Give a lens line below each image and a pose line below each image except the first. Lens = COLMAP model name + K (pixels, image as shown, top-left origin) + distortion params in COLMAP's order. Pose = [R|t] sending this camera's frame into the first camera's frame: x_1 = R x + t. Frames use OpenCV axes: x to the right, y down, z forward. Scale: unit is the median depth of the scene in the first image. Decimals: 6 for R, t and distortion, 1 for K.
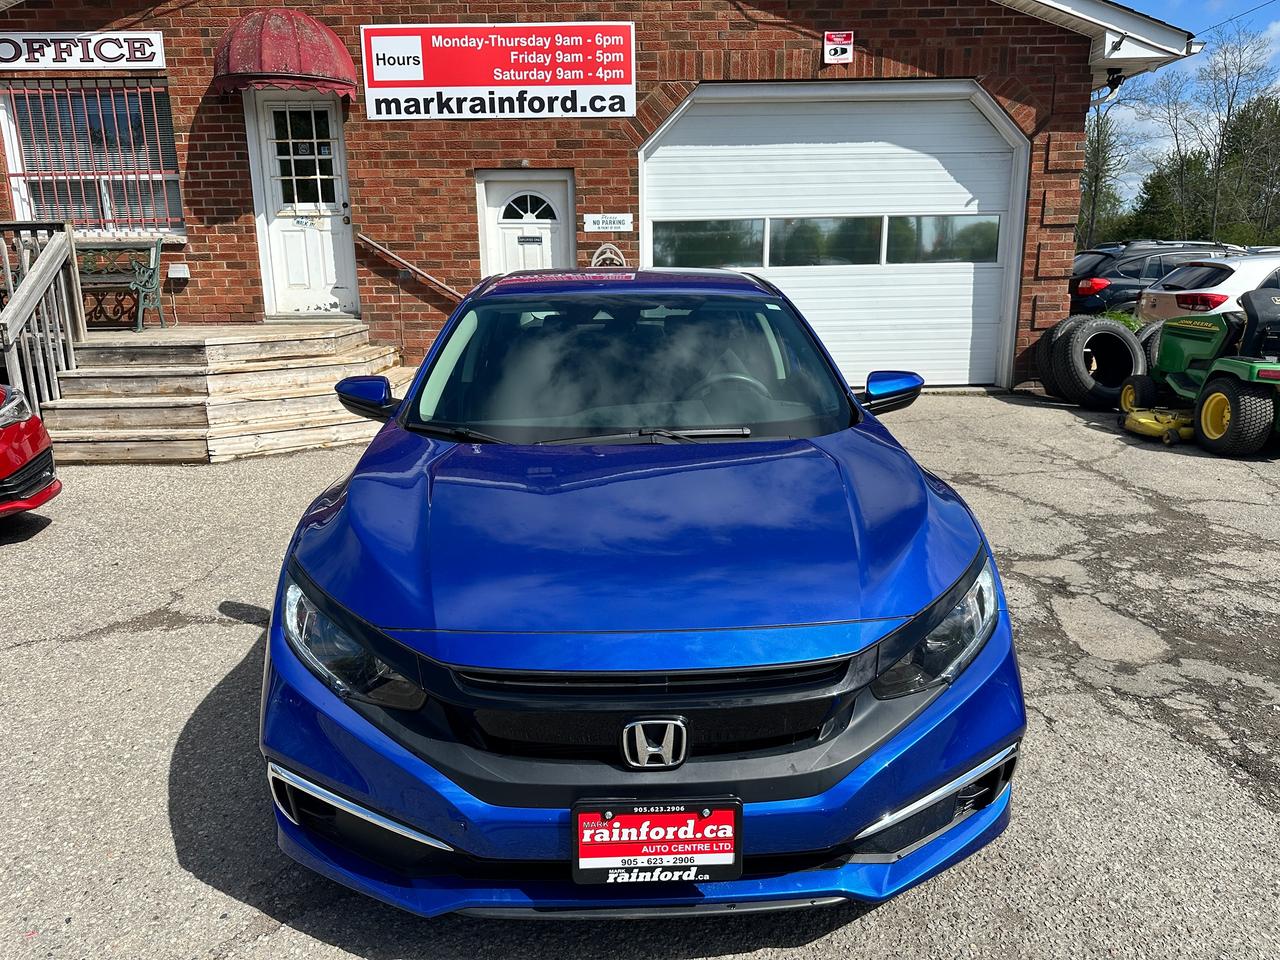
lens RADIAL K [[905.1, 0, 640.0], [0, 905.1, 480.0], [0, 0, 1]] dist [0.031601, -0.036983]
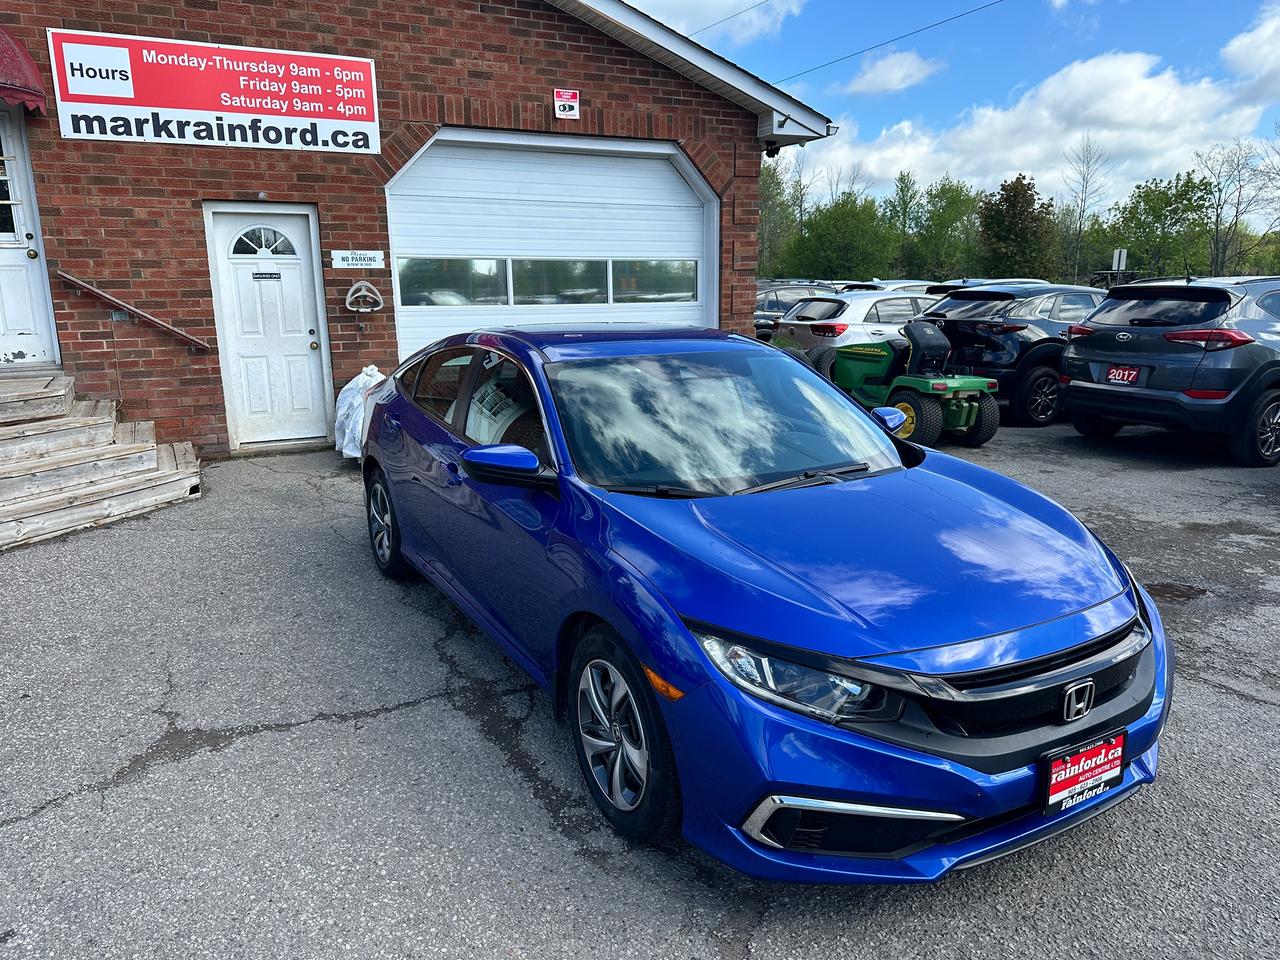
lens RADIAL K [[905.1, 0, 640.0], [0, 905.1, 480.0], [0, 0, 1]] dist [0.031601, -0.036983]
pose [[0.886595, -0.098057, 0.452033, -0.237879], [0.106192, 0.994318, 0.007412, -0.026321], [-0.450191, 0.041431, 0.891970, 0.008265]]
